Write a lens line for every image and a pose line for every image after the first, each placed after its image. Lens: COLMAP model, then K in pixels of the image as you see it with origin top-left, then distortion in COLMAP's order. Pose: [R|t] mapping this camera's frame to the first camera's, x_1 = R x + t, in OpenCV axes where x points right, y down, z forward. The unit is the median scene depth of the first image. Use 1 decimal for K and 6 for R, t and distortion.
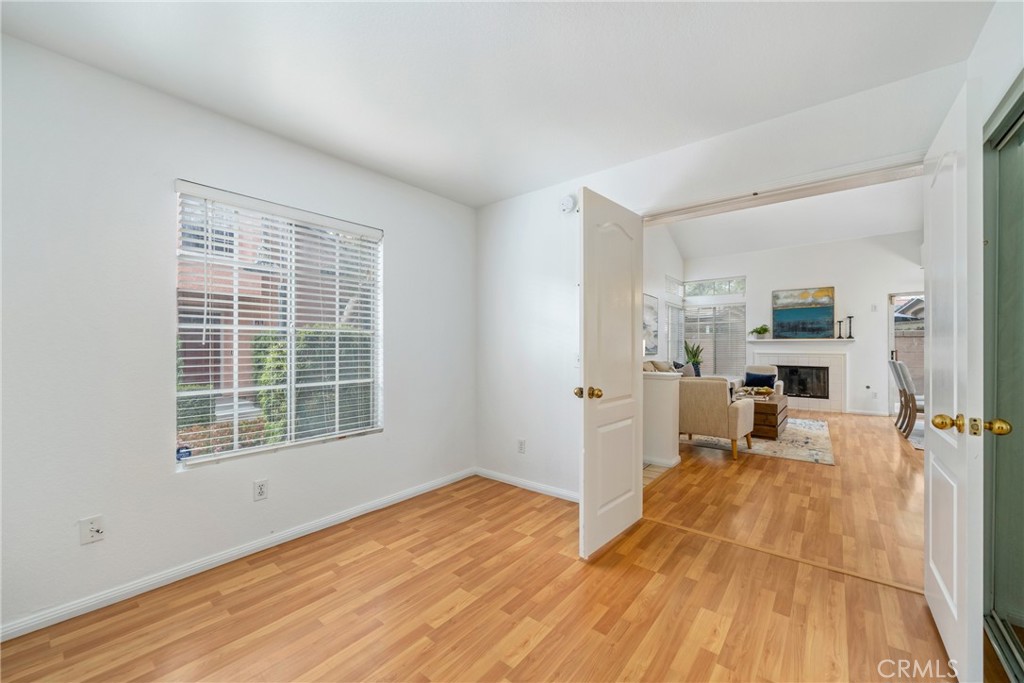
lens RADIAL K [[399.7, 0, 508.2], [0, 399.7, 342.8], [0, 0, 1]] dist [-0.006677, -0.000321]
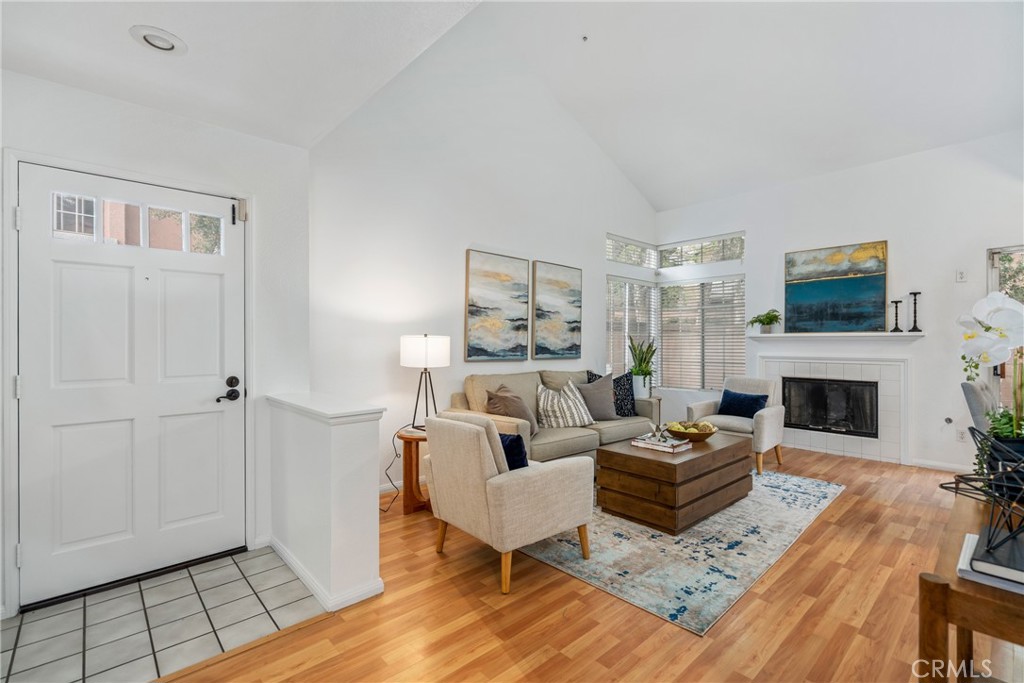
lens RADIAL K [[469.5, 0, 511.4], [0, 469.5, 338.3], [0, 0, 1]] dist [-0.007519, 0.005107]
pose [[0.990211, -0.004088, -0.139521, 0.385389], [0.004387, 0.999989, 0.001836, -0.005415], [0.139512, -0.002430, 0.990217, 0.266913]]
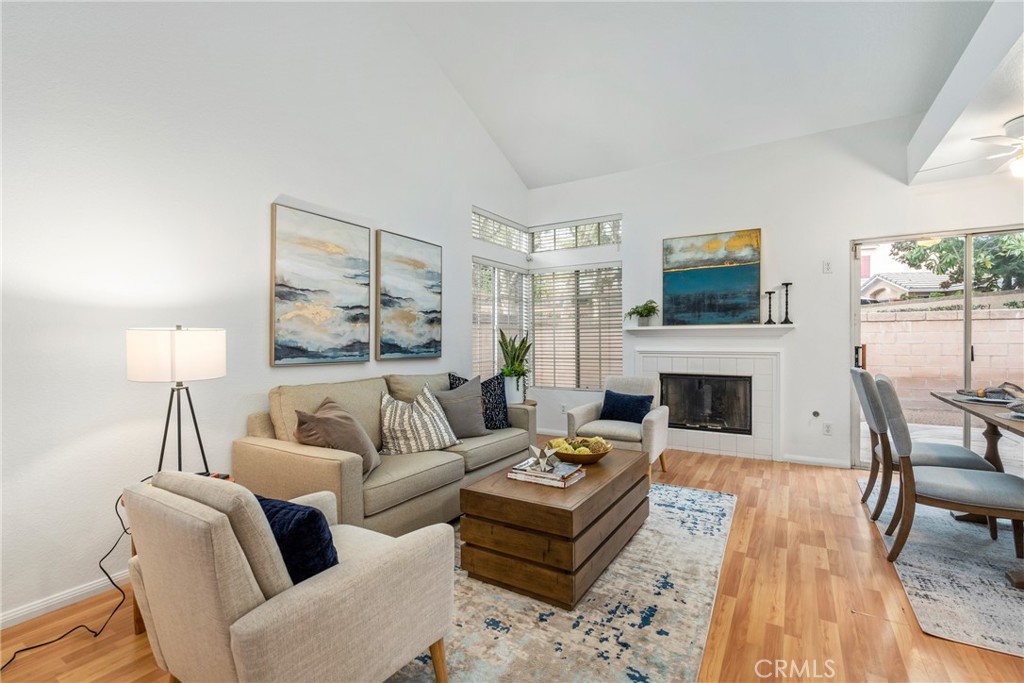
lens RADIAL K [[469.5, 0, 512.4], [0, 469.5, 339.7], [0, 0, 1]] dist [-0.007519, 0.005107]
pose [[0.989543, -0.011523, 0.143775, 0.394205], [0.009244, 0.999821, 0.016512, -0.003274], [-0.143939, -0.015010, 0.989473, 0.417783]]
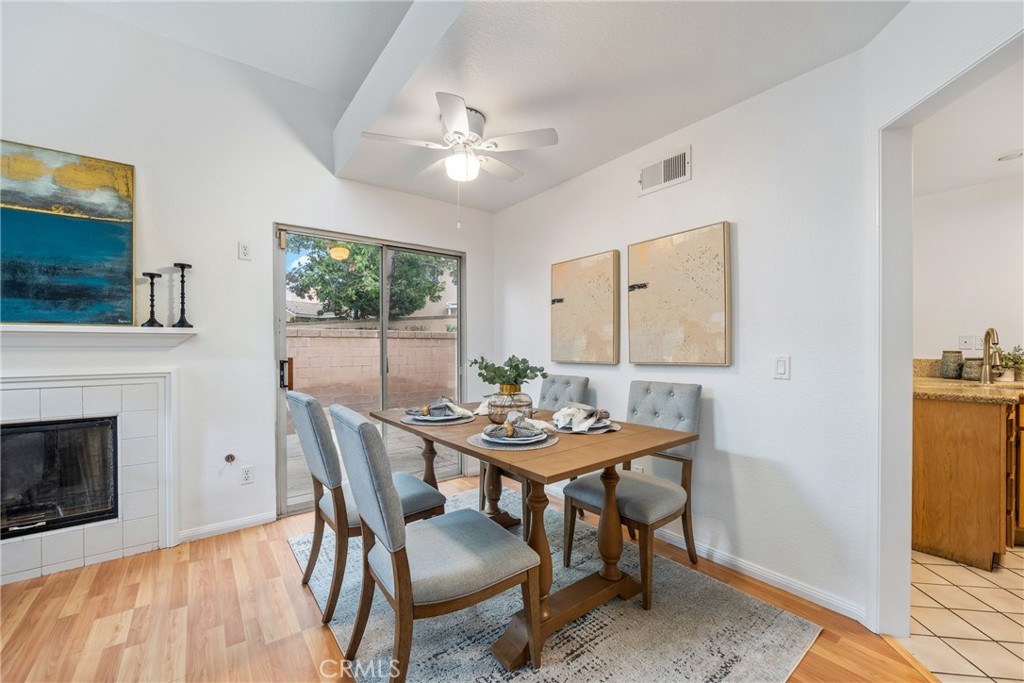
lens RADIAL K [[399.7, 0, 509.6], [0, 399.7, 350.2], [0, 0, 1]] dist [-0.006677, -0.000321]
pose [[0.219280, -0.007996, 0.975629, 0.574815], [-0.002817, 0.999957, 0.008828, 0.004772], [-0.975658, -0.004685, 0.219248, 0.635444]]
